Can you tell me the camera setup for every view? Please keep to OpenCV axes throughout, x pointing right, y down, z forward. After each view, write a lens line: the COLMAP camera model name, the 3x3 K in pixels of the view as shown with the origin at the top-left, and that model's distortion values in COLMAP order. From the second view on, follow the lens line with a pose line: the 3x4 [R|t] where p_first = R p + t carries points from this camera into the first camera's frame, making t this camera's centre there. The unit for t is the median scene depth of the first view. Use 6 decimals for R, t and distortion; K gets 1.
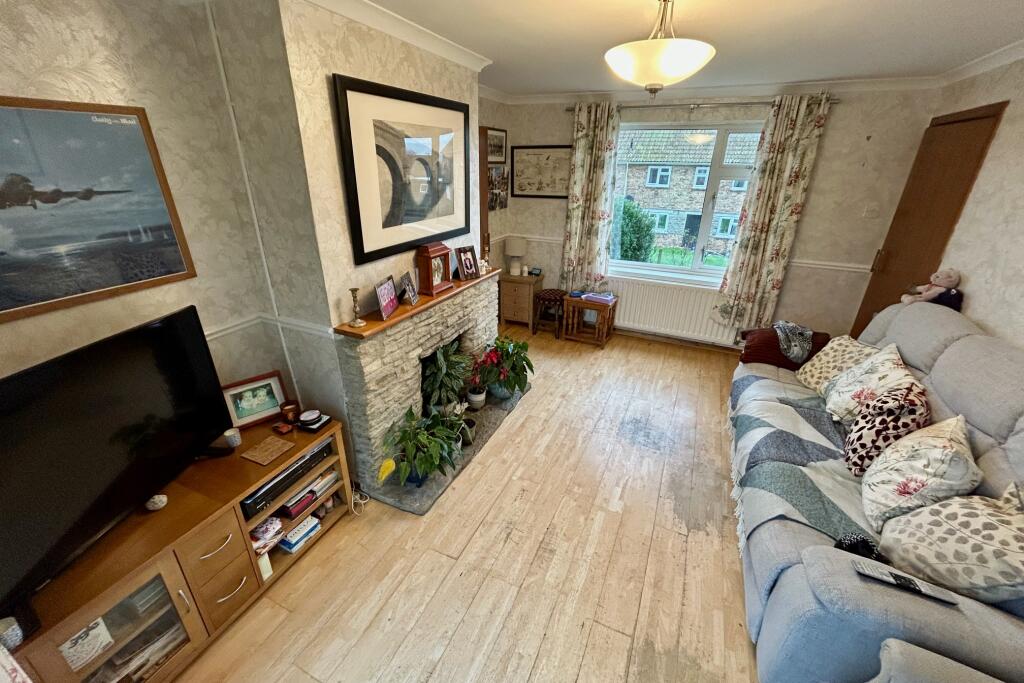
lens RADIAL K [[407.1, 0, 510.7], [0, 407.1, 337.6], [0, 0, 1]] dist [-0.000590, -0.000161]
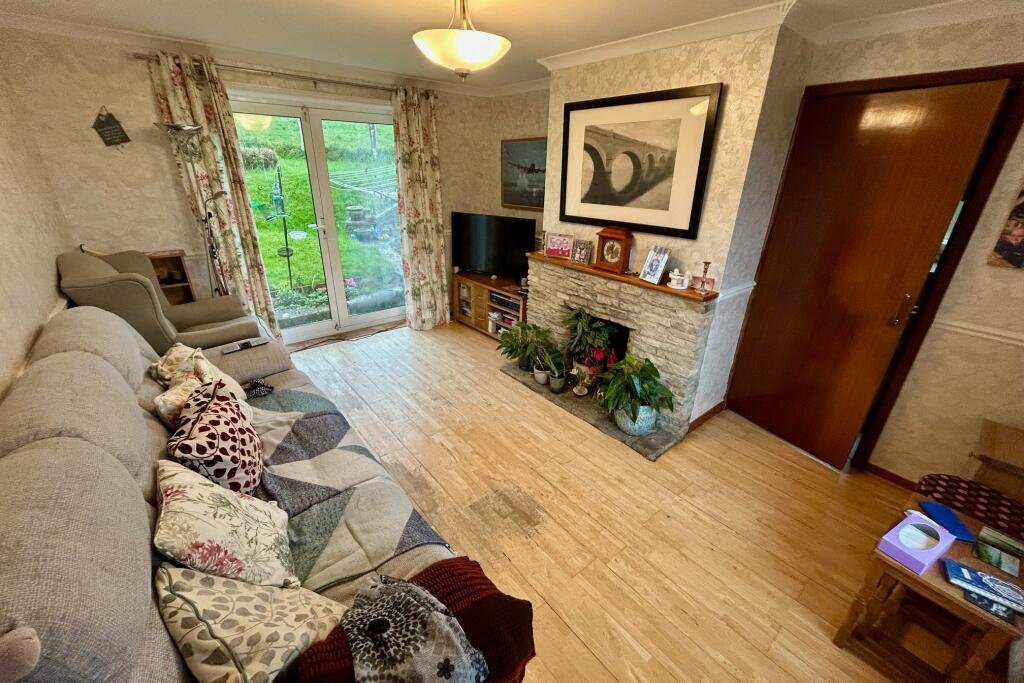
lens RADIAL K [[407.1, 0, 512.8], [0, 407.1, 337.6], [0, 0, 1]] dist [-0.000590, -0.000161]
pose [[-0.426676, 0.328039, -0.842815, 1.066000], [-0.384131, 0.777935, 0.497253, -0.483835], [0.818774, 0.535918, -0.205916, 1.266857]]
